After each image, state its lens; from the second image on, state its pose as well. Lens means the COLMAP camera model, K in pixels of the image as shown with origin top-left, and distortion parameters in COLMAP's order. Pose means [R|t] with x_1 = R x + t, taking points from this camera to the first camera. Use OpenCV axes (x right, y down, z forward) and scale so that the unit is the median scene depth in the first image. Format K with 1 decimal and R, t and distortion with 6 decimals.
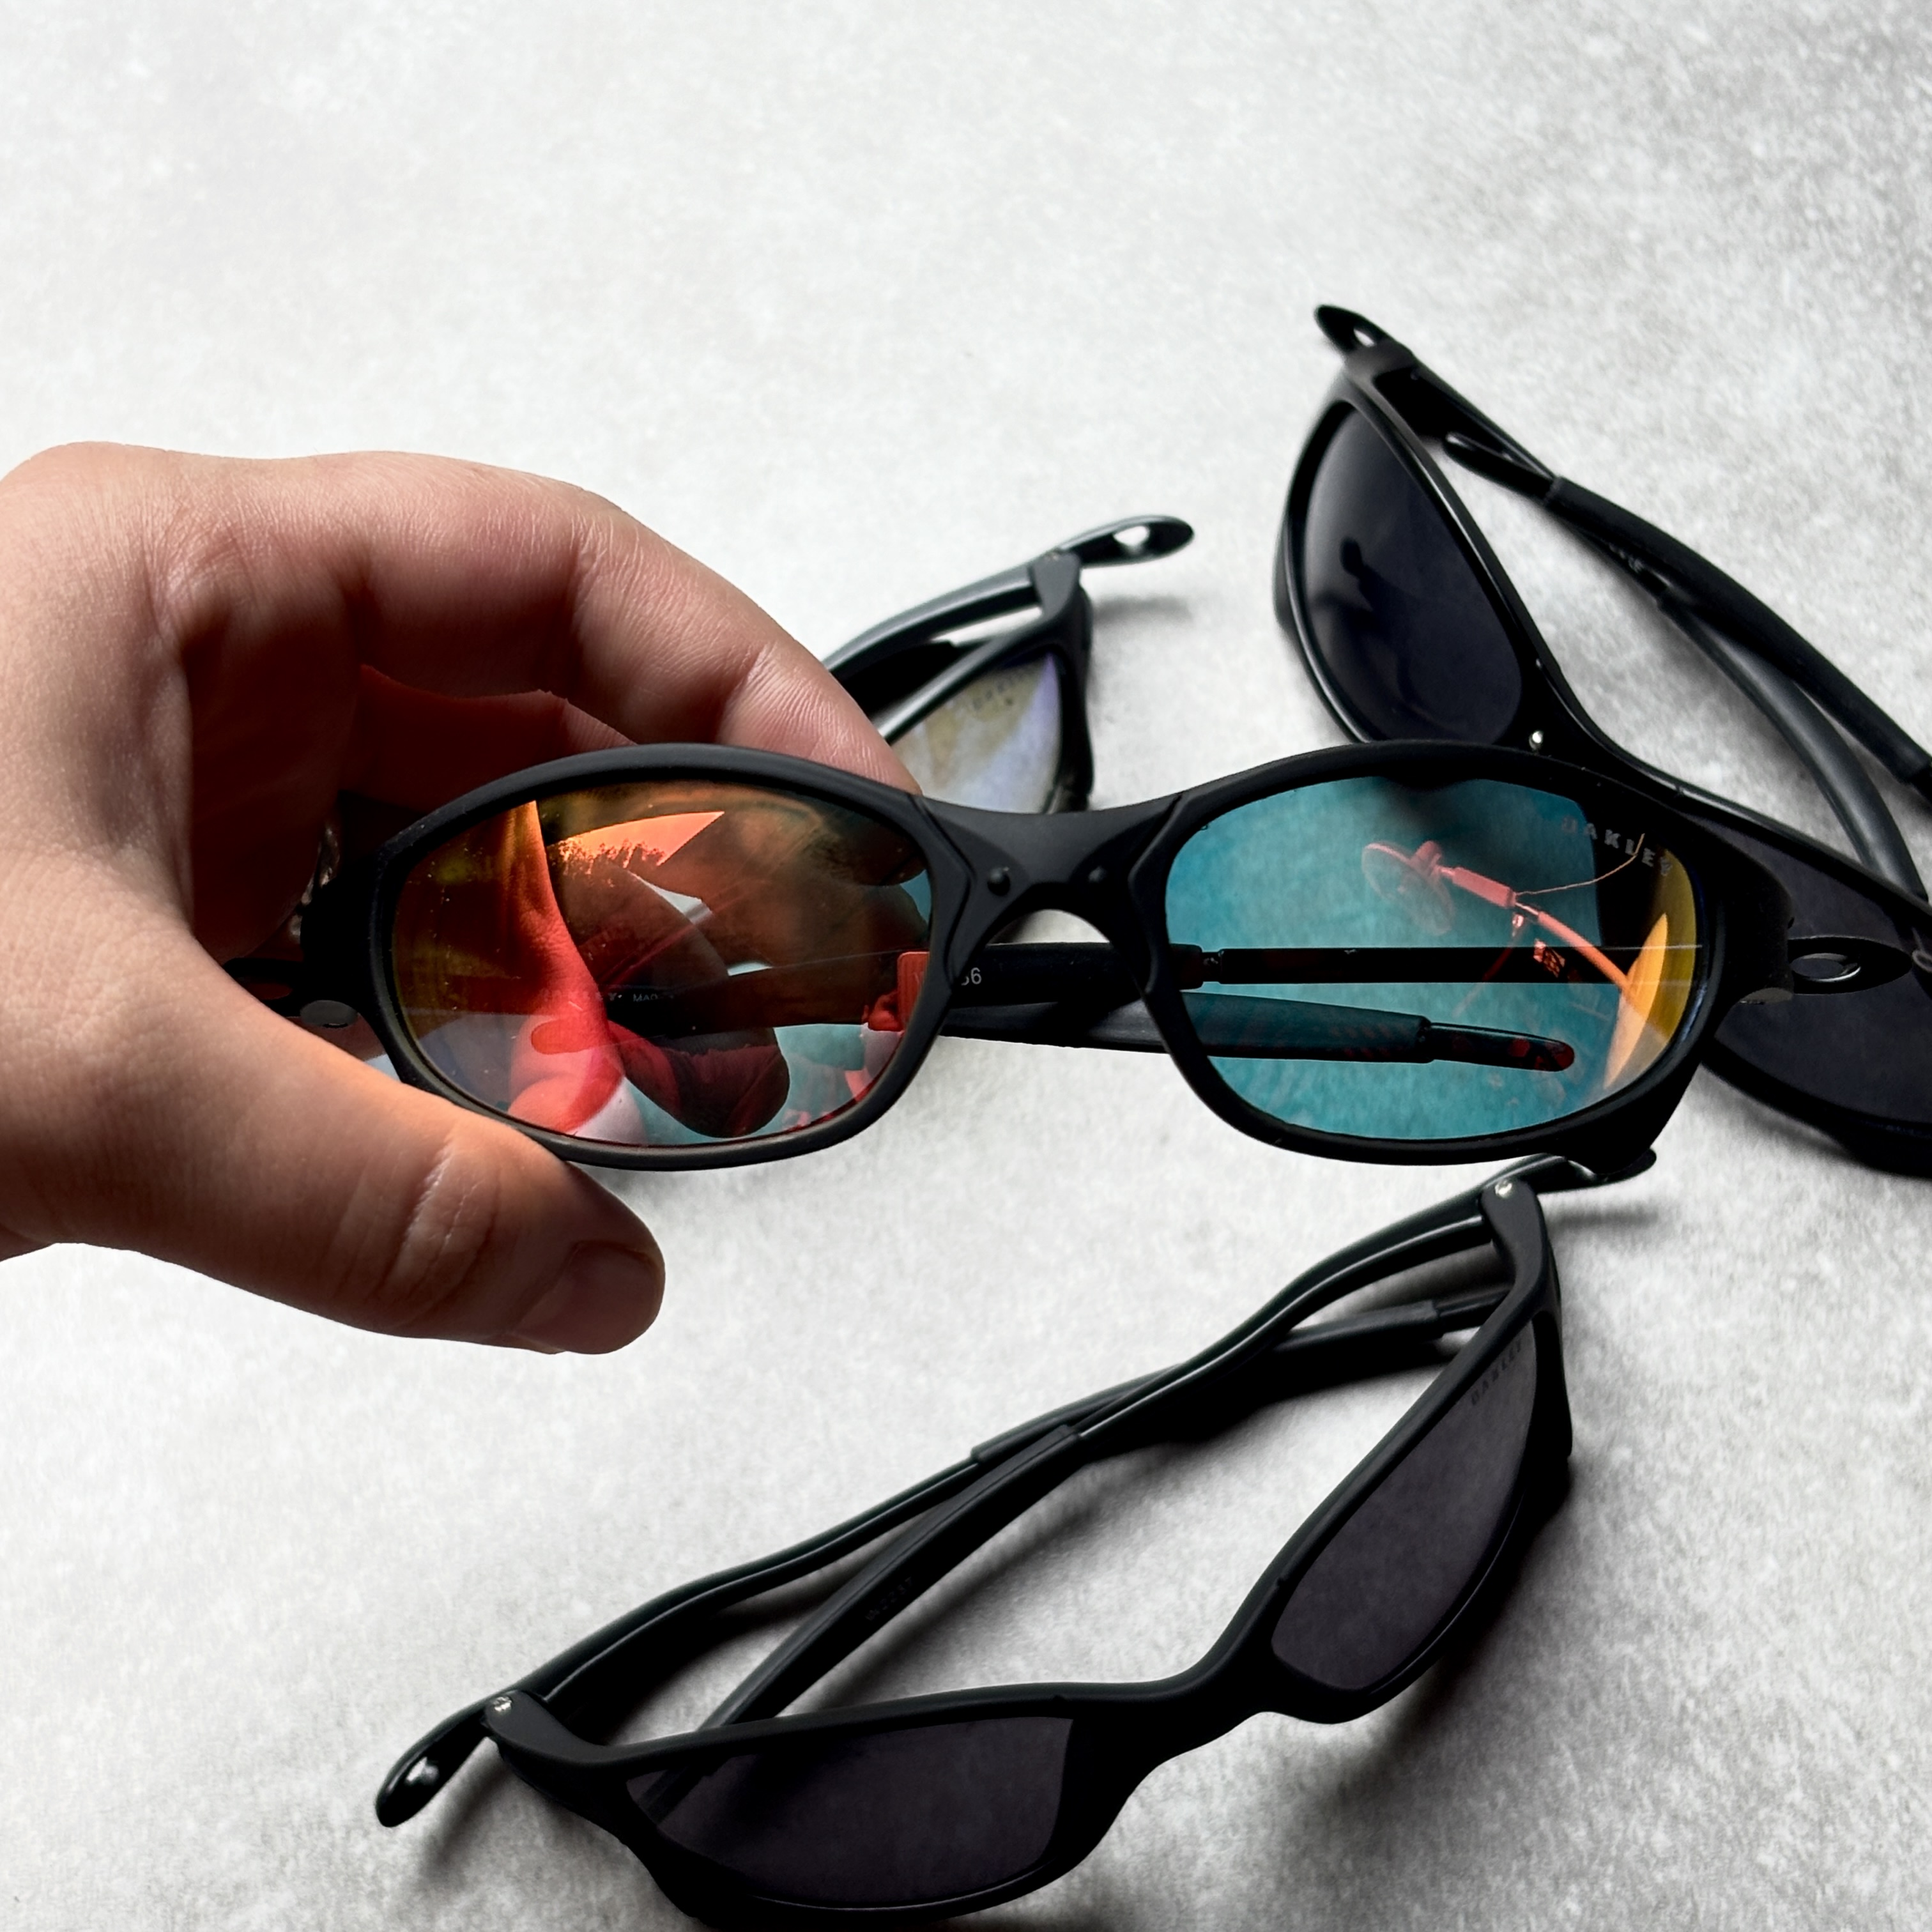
lens RADIAL K [[4207.4, 0, 964.4], [0, 4207.4, 966.3], [0, 0, 1]] dist [0.079909, 0.000000]
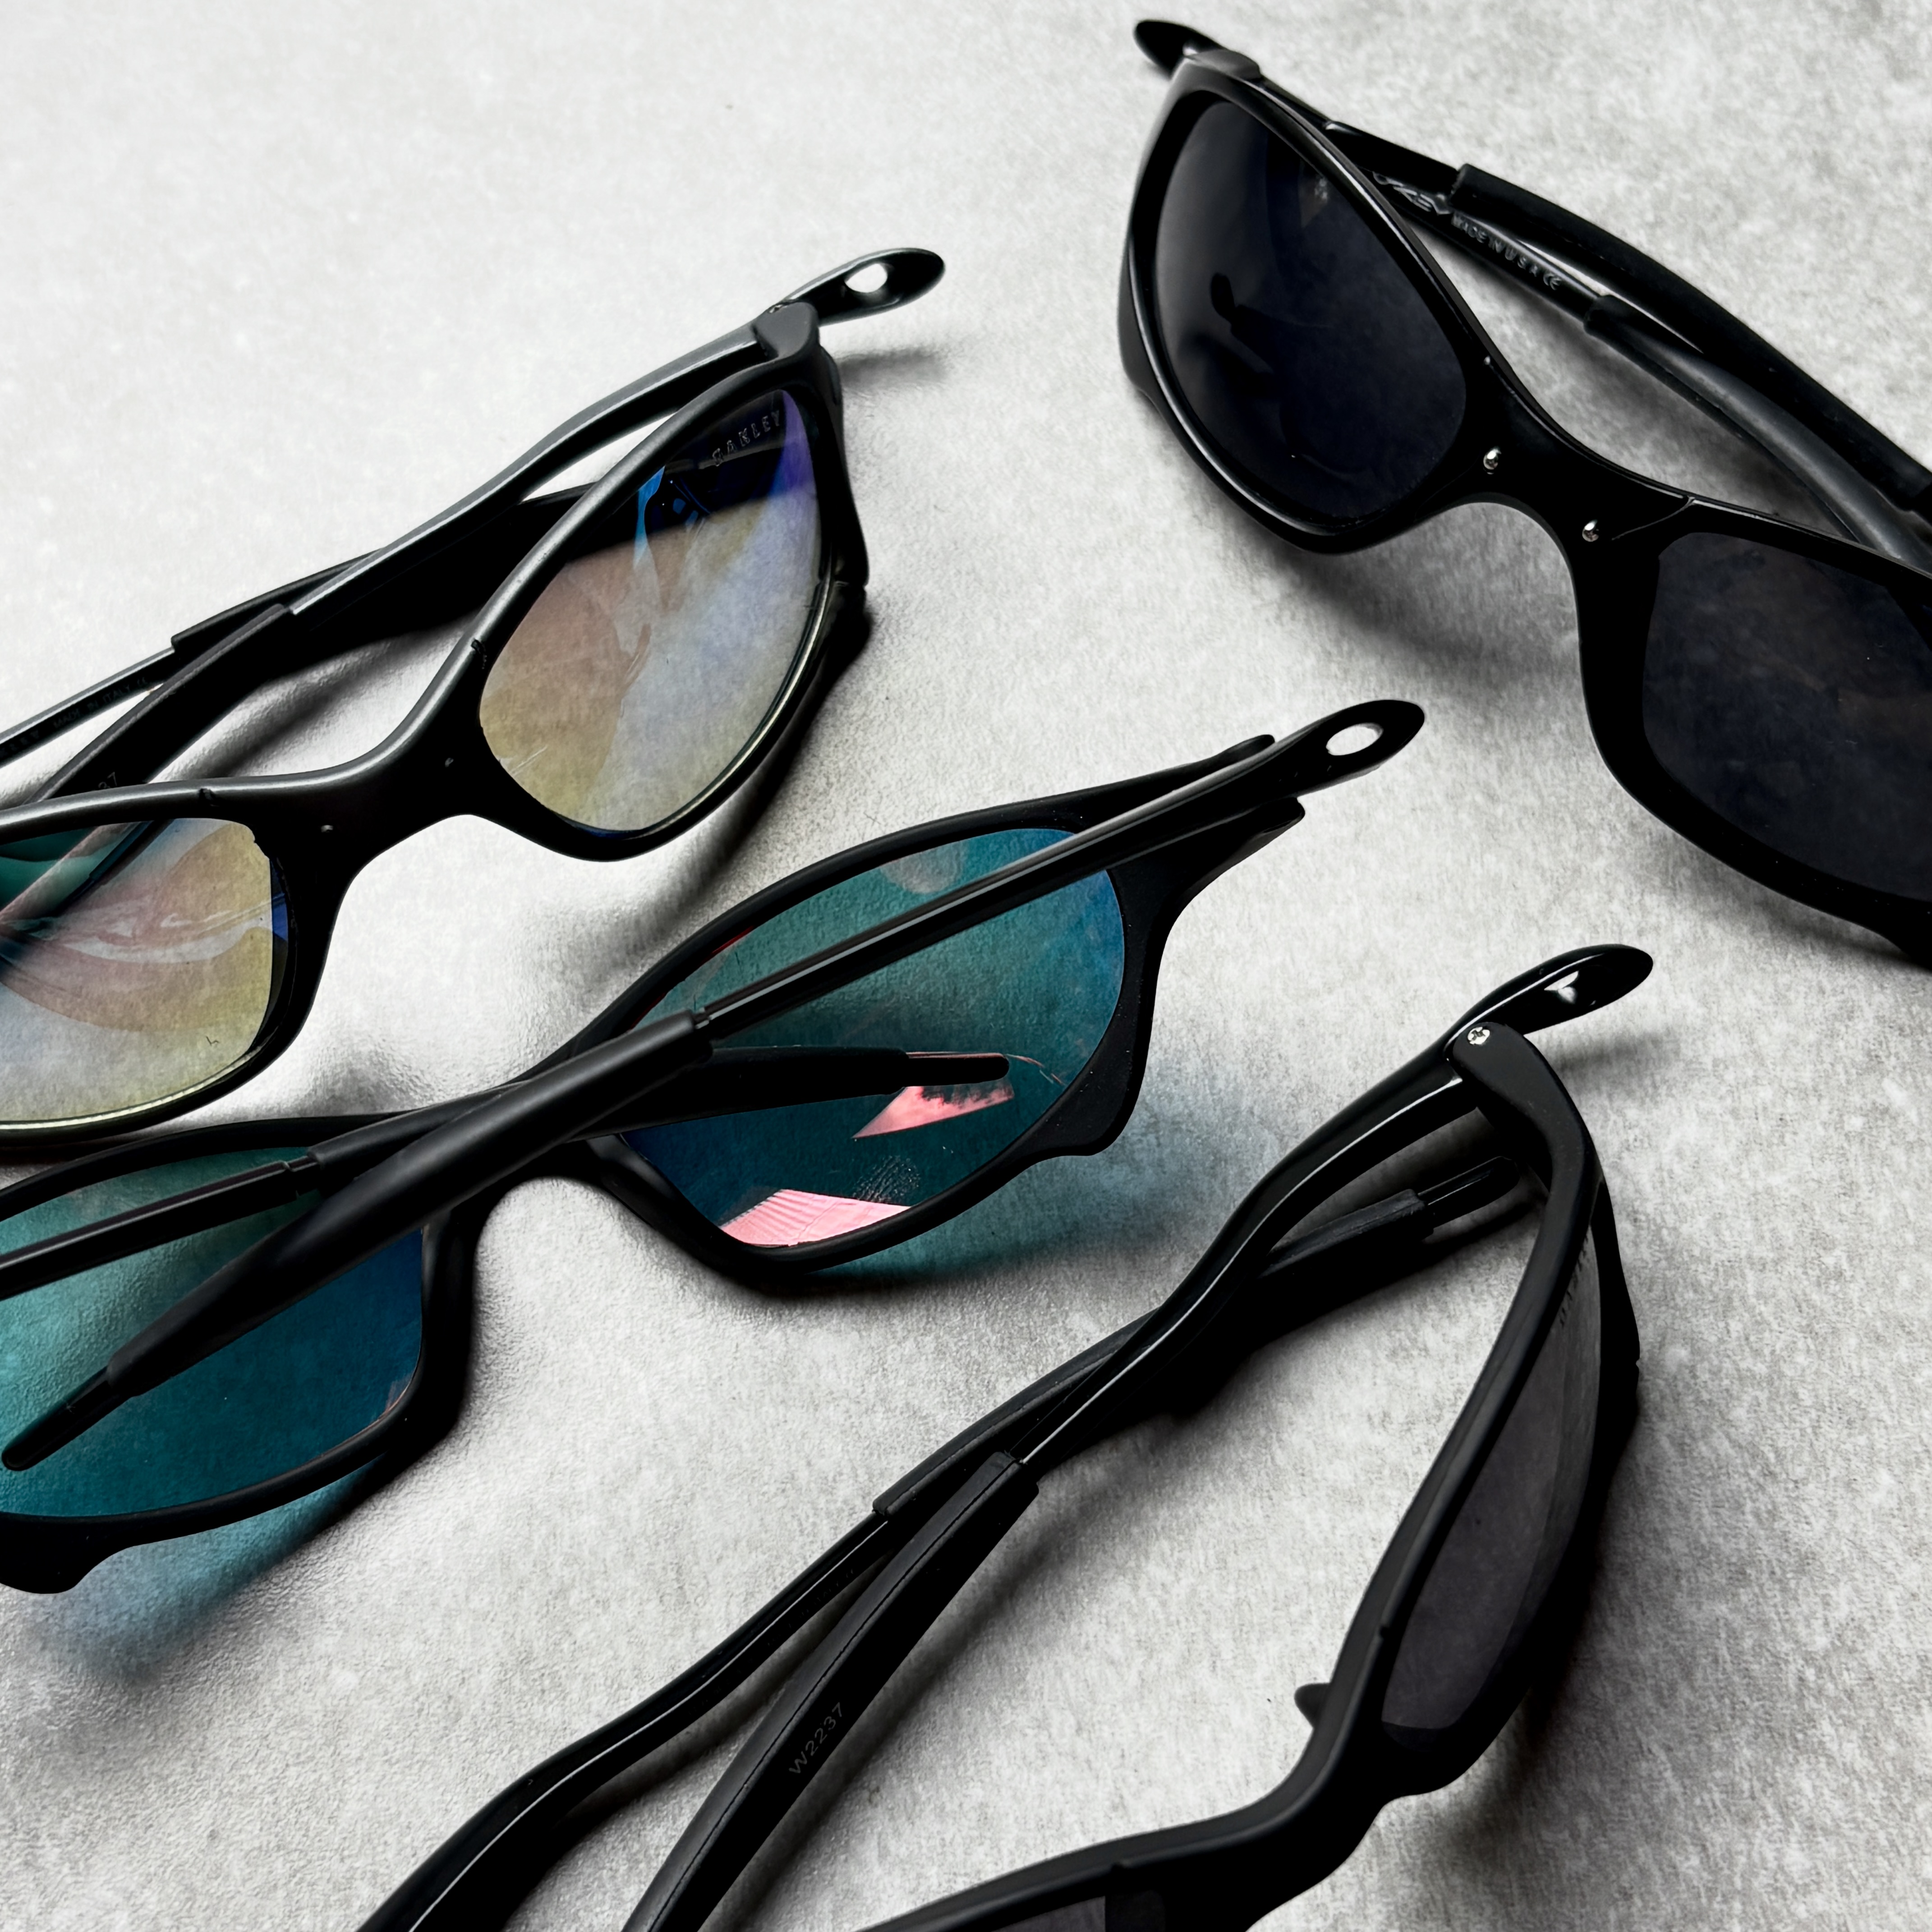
lens RADIAL K [[3148.5, 0, 986.8], [0, 3148.5, 985.4], [0, 0, 1]] dist [-0.004588, 0.000000]
pose [[0.994347, -0.077053, 0.073060, -0.008461], [0.076582, 0.997021, 0.009226, 0.031995], [-0.073553, -0.003578, 0.997285, 0.425165]]
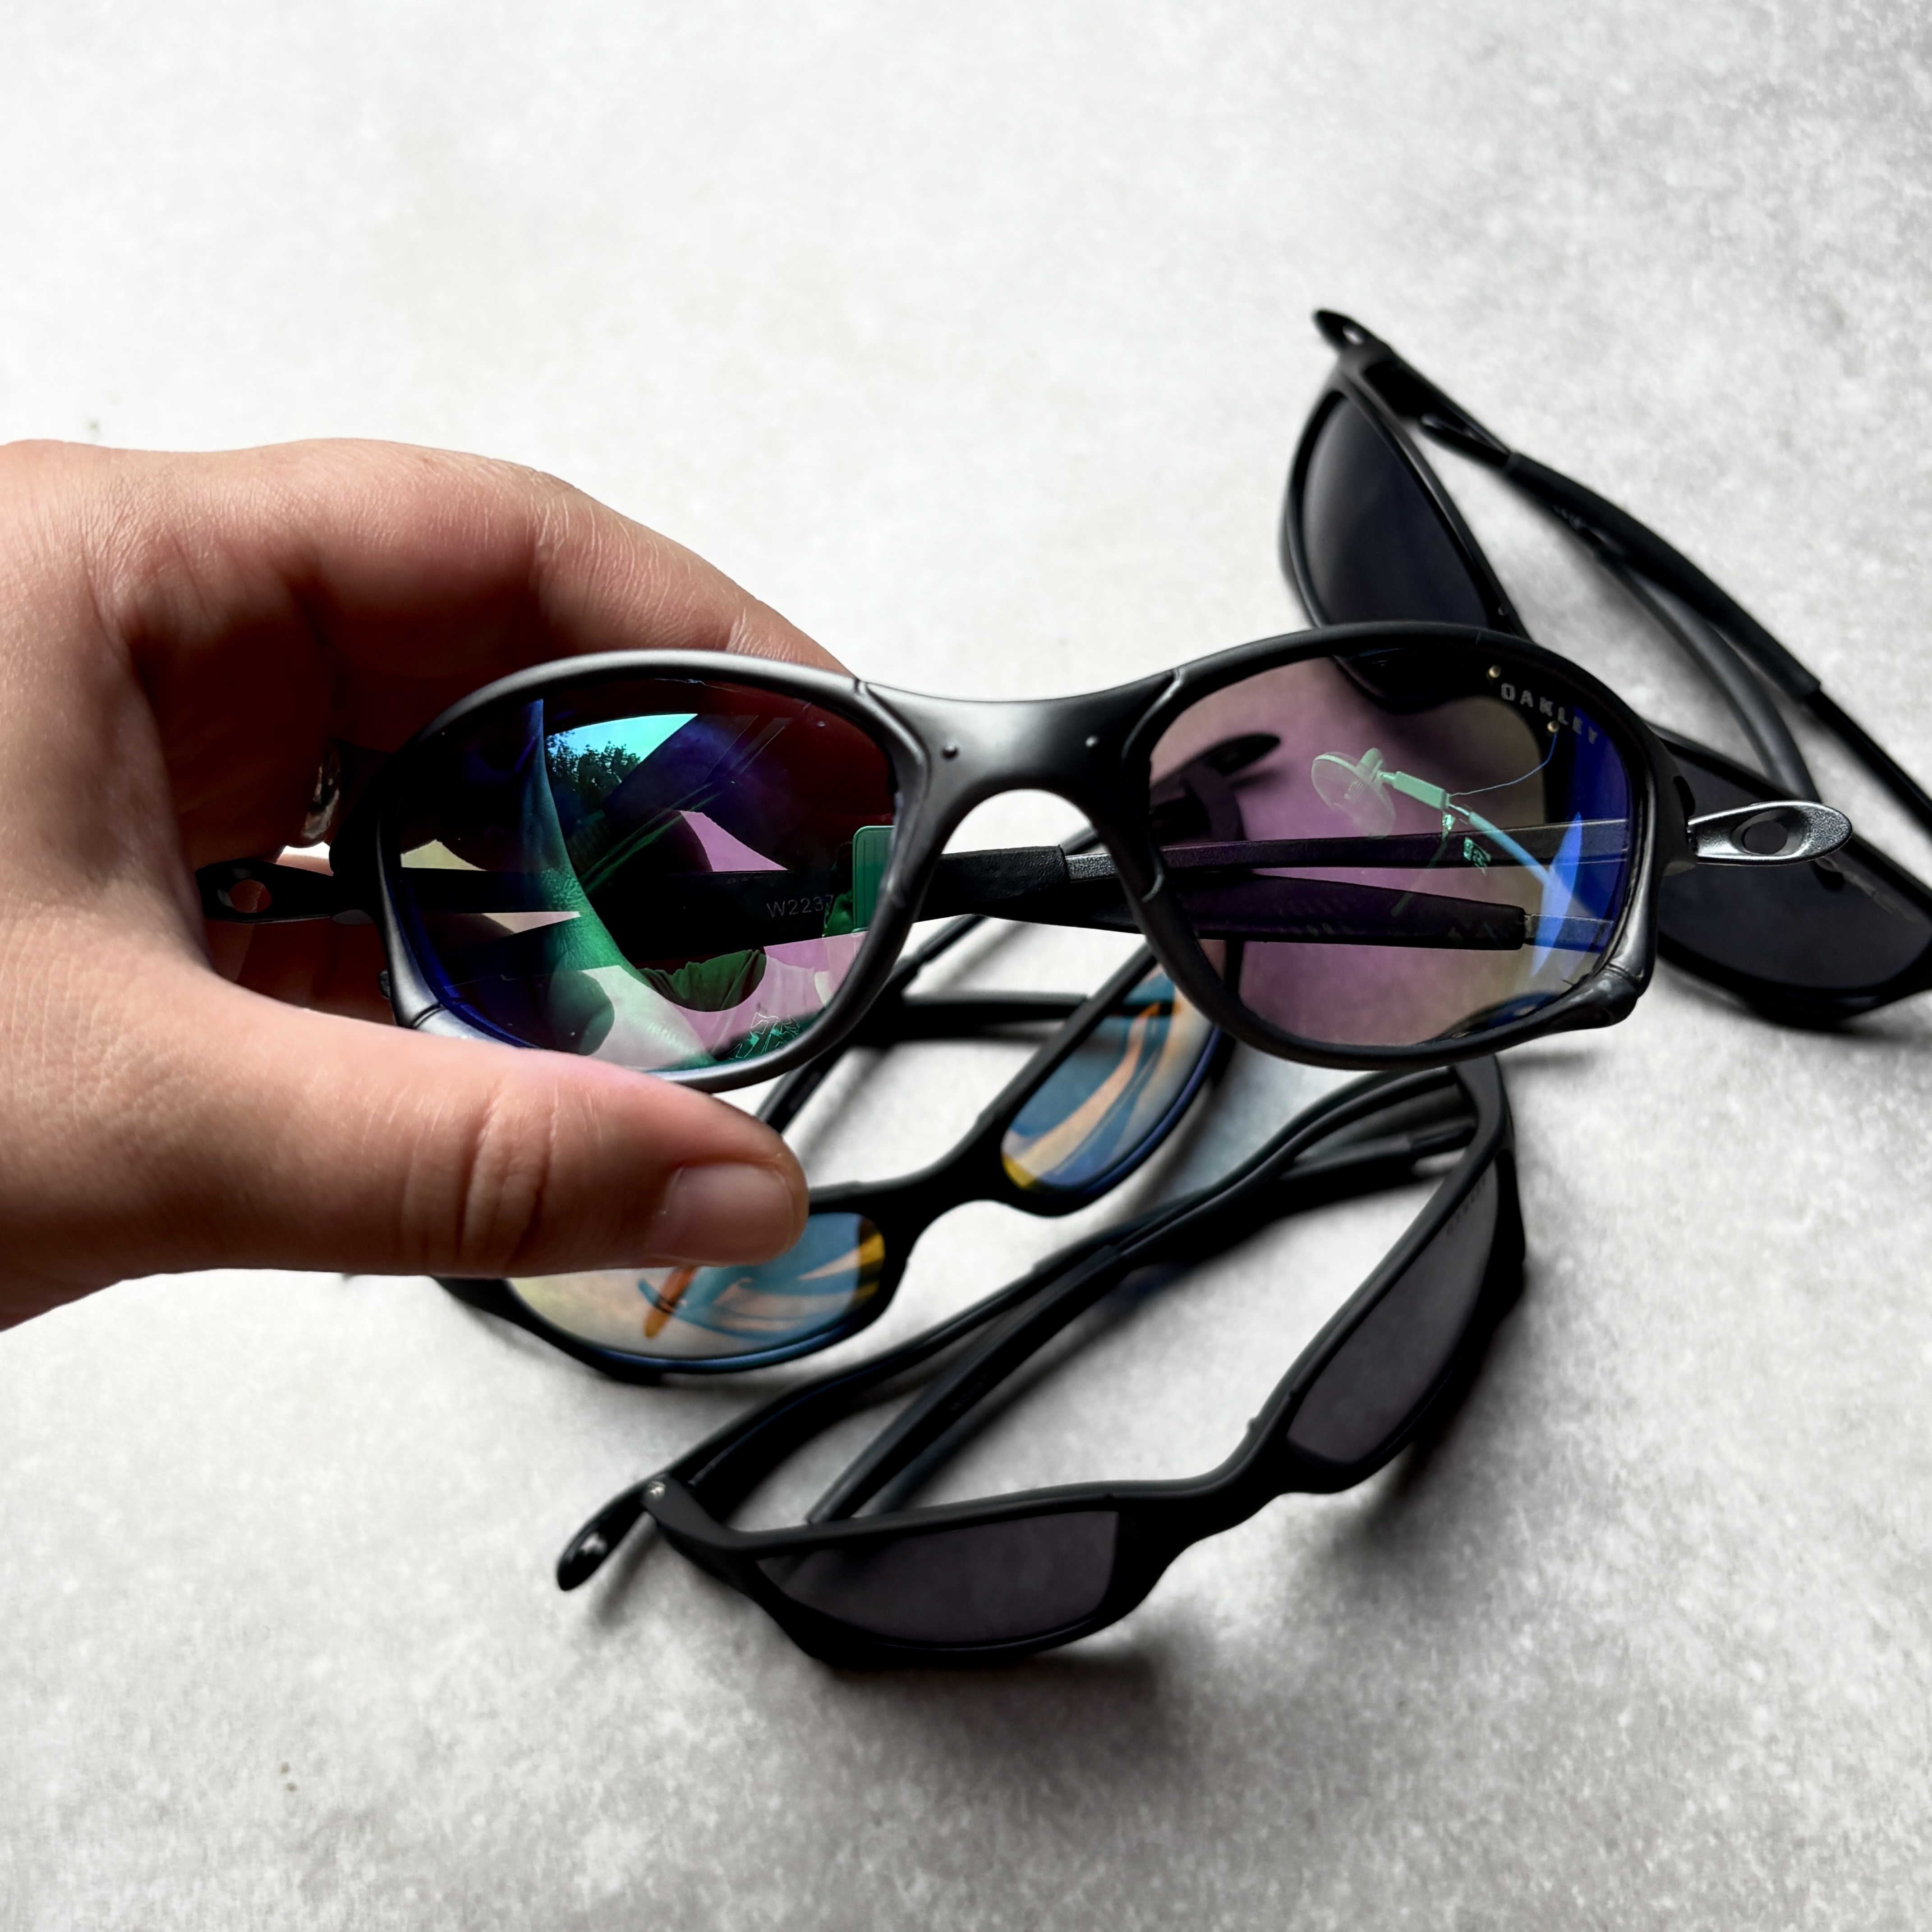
lens RADIAL K [[2807.0, 0, 965.0], [0, 2807.0, 966.9], [0, 0, 1]] dist [-0.013081, 0.000000]
pose [[0.999443, -0.005106, -0.032964, 0.008976], [0.007666, 0.996923, 0.078008, -0.034462], [0.032464, -0.078217, 0.996408, 0.191318]]
